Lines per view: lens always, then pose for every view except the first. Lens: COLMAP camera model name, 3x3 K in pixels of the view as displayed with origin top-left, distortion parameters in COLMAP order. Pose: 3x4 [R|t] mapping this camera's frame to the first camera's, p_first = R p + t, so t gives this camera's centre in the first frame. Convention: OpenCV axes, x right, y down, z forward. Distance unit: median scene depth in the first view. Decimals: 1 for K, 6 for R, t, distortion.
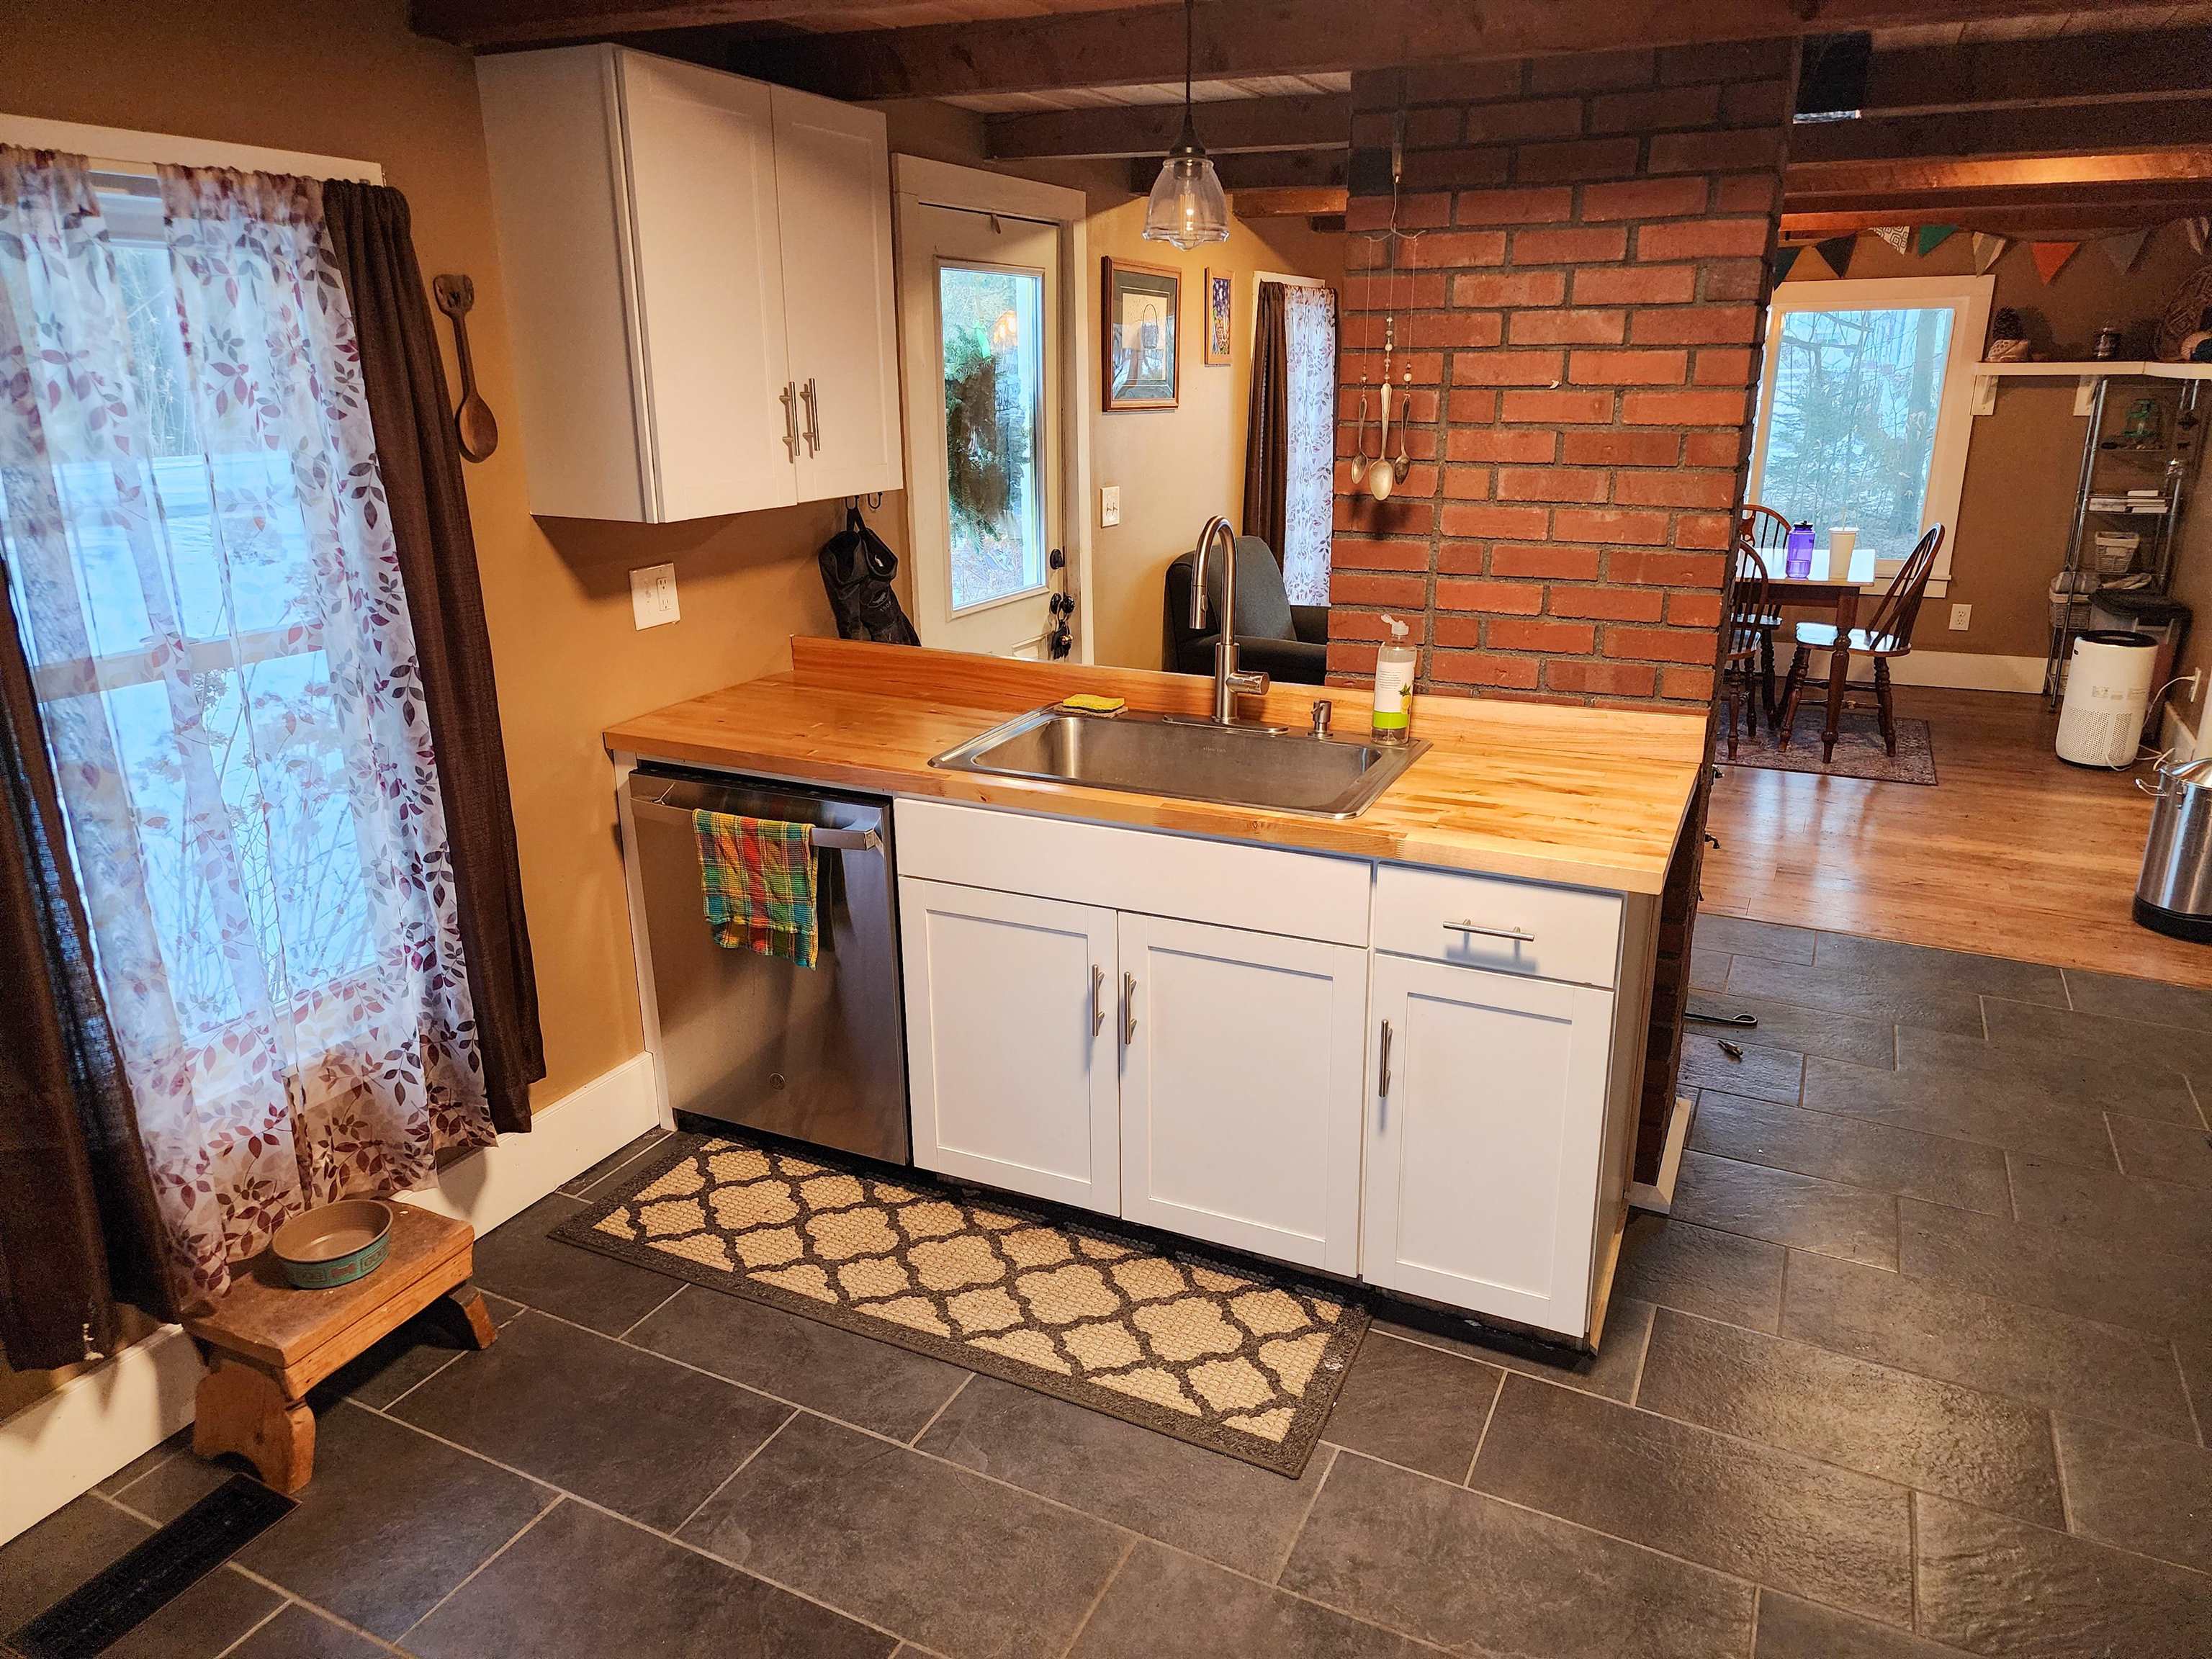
lens RADIAL K [[1472.2, 0, 1120.2], [0, 1472.2, 815.5], [0, 0, 1]] dist [0.064567, -0.047045]
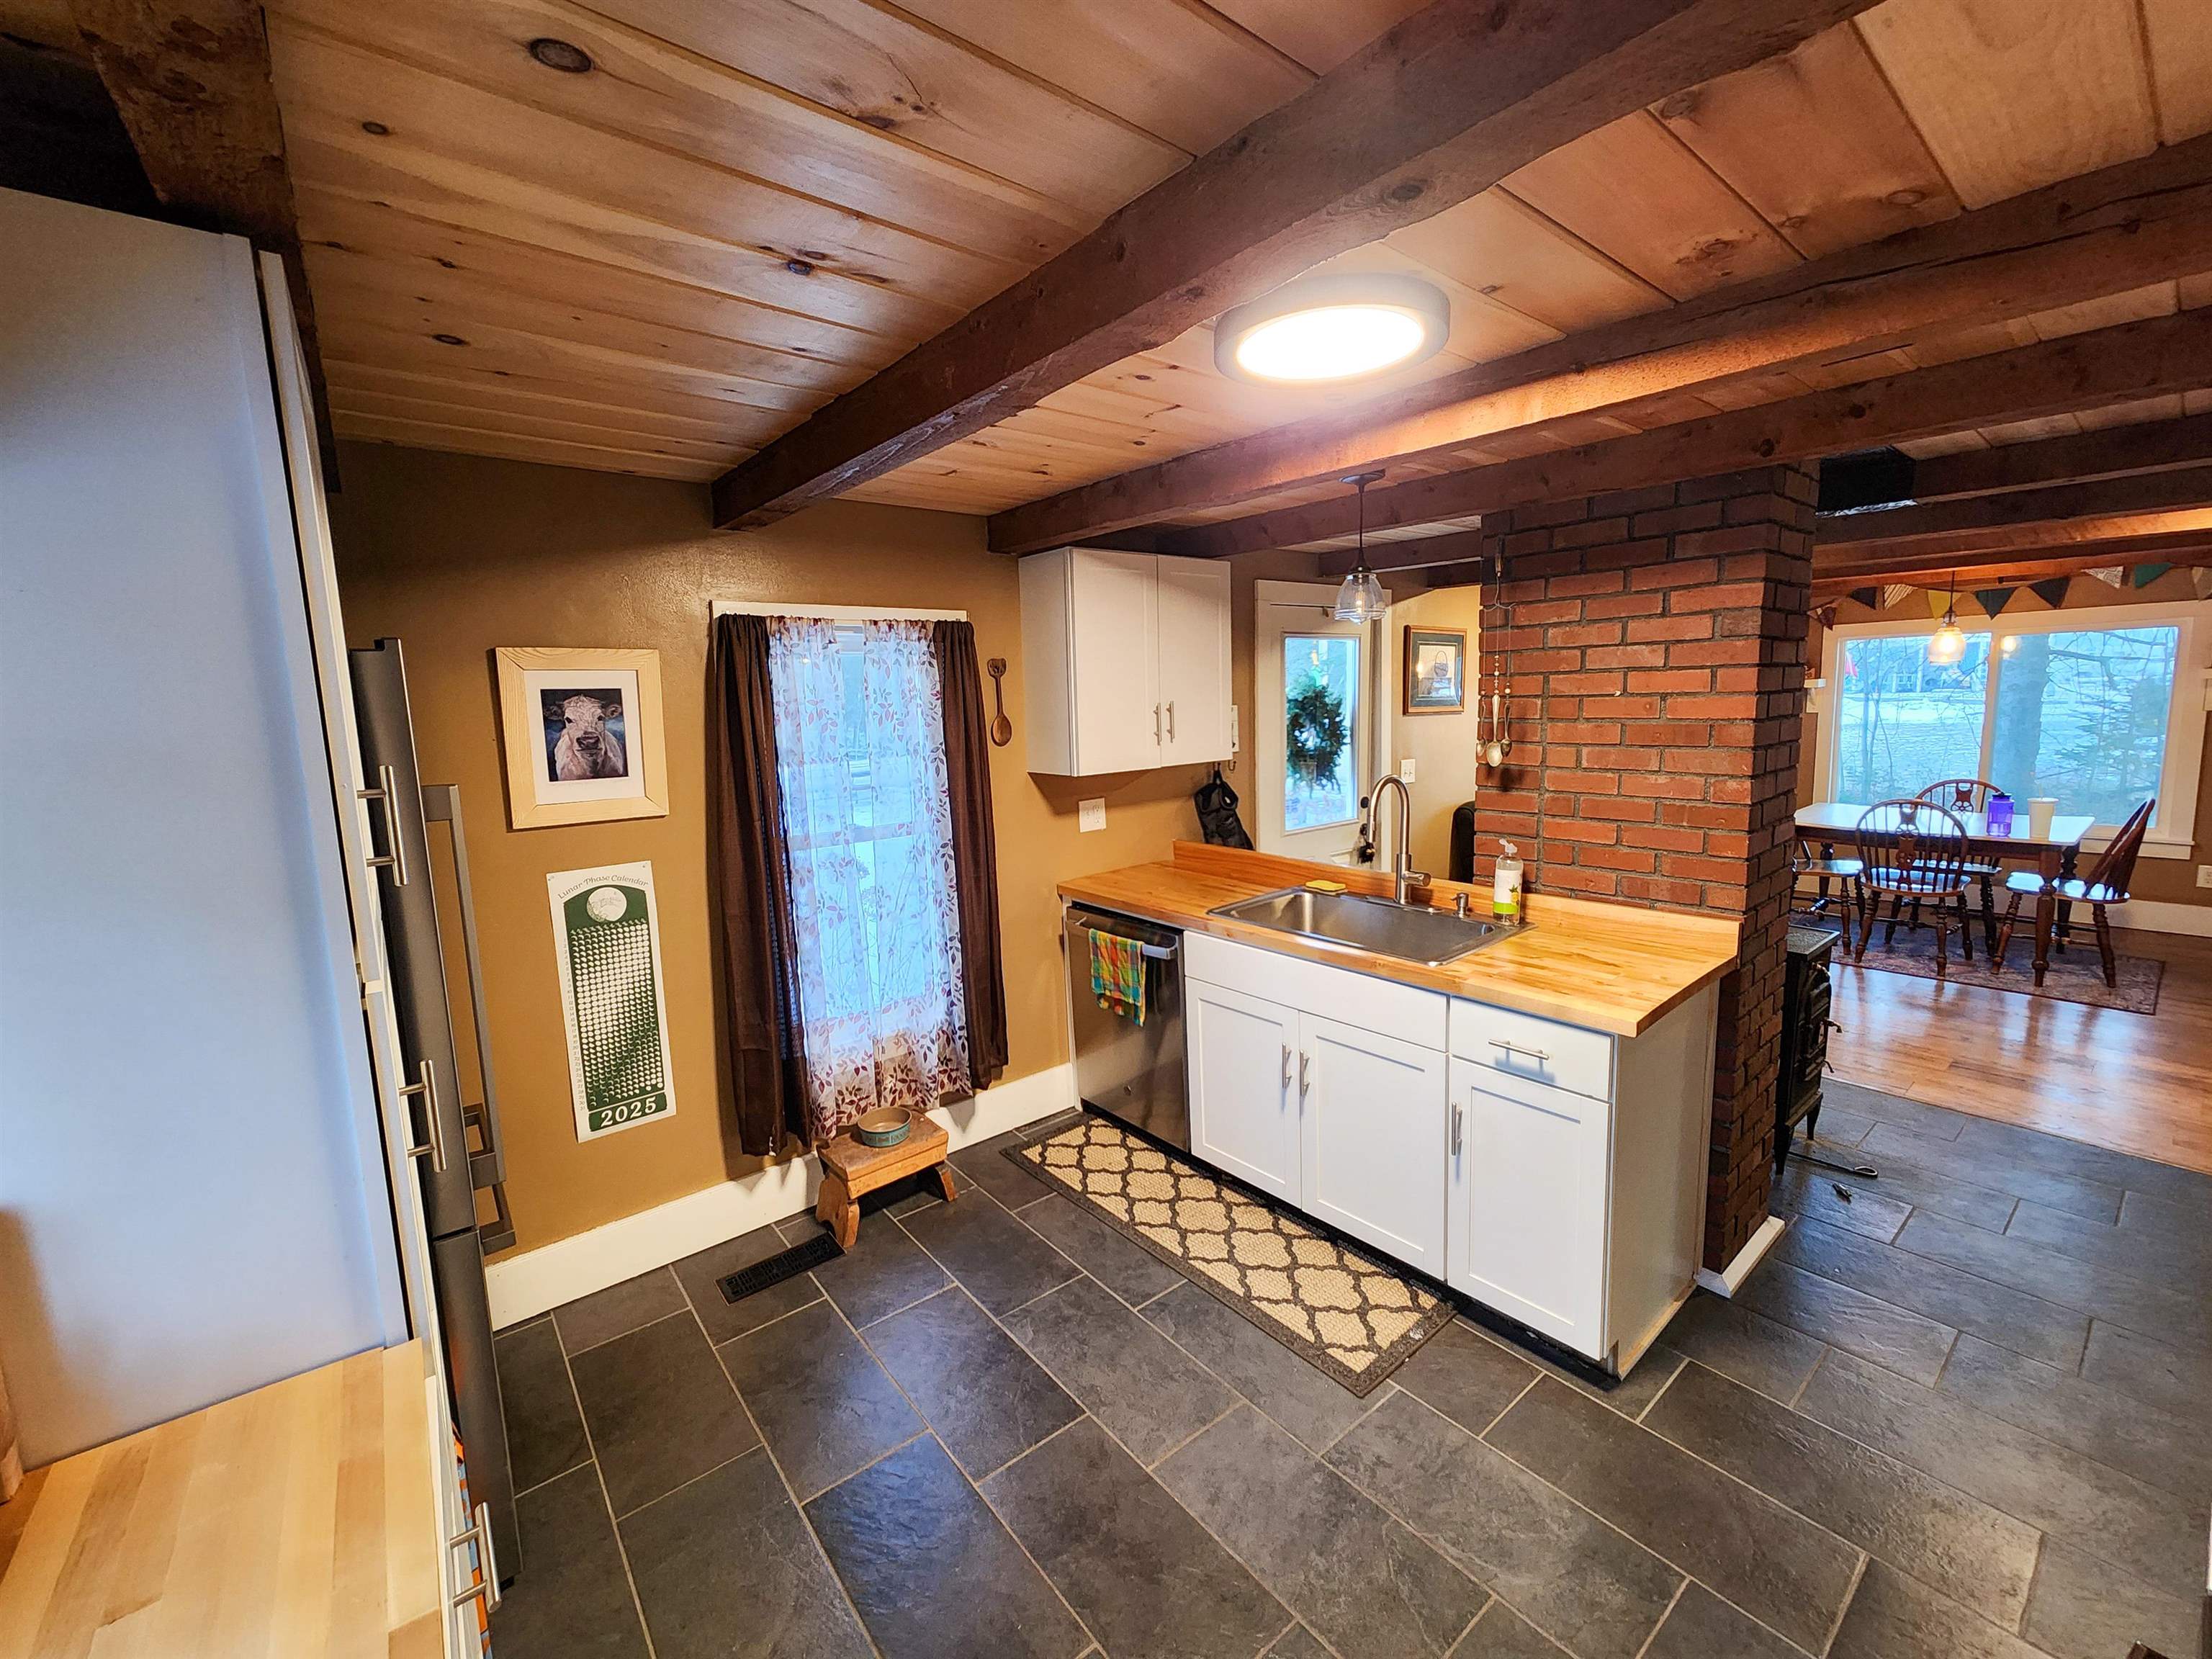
lens RADIAL K [[903.7, 0, 1097.5], [0, 903.7, 826.0], [0, 0, 1]] dist [-0.001162, -0.000151]
pose [[0.901201, 0.035531, -0.431942, 0.219814], [-0.099257, 0.987066, -0.125894, 0.011180], [0.421882, 0.156330, 0.893072, -0.022699]]
